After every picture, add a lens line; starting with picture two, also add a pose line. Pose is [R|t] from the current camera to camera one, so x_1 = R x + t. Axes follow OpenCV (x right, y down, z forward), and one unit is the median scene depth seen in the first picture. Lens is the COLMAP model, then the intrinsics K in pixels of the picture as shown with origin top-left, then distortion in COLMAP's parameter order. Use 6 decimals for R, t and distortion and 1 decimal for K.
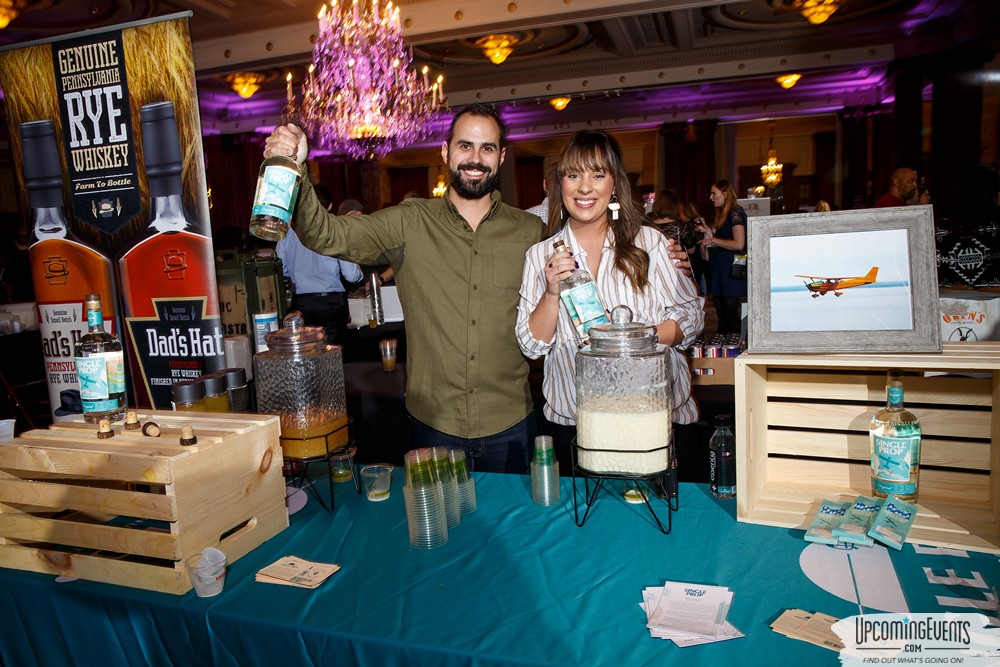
lens RADIAL K [[765.0, 0, 500.0], [0, 765.0, 333.5], [0, 0, 1]] dist [-0.004718, -0.001812]
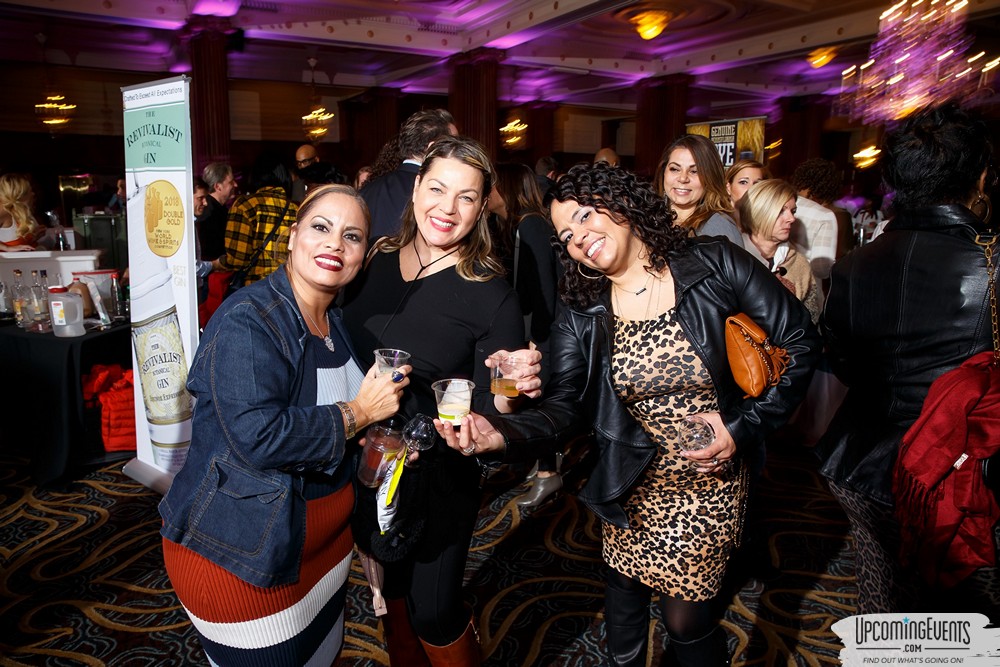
lens RADIAL K [[686.8, 0, 500.0], [0, 686.8, 333.5], [0, 0, 1]] dist [-0.002927, -0.000800]
pose [[0.749364, 0.183169, -0.636320, 0.467431], [-0.125858, 0.982860, 0.134705, 0.081040], [0.650087, -0.020858, 0.759573, -1.201926]]
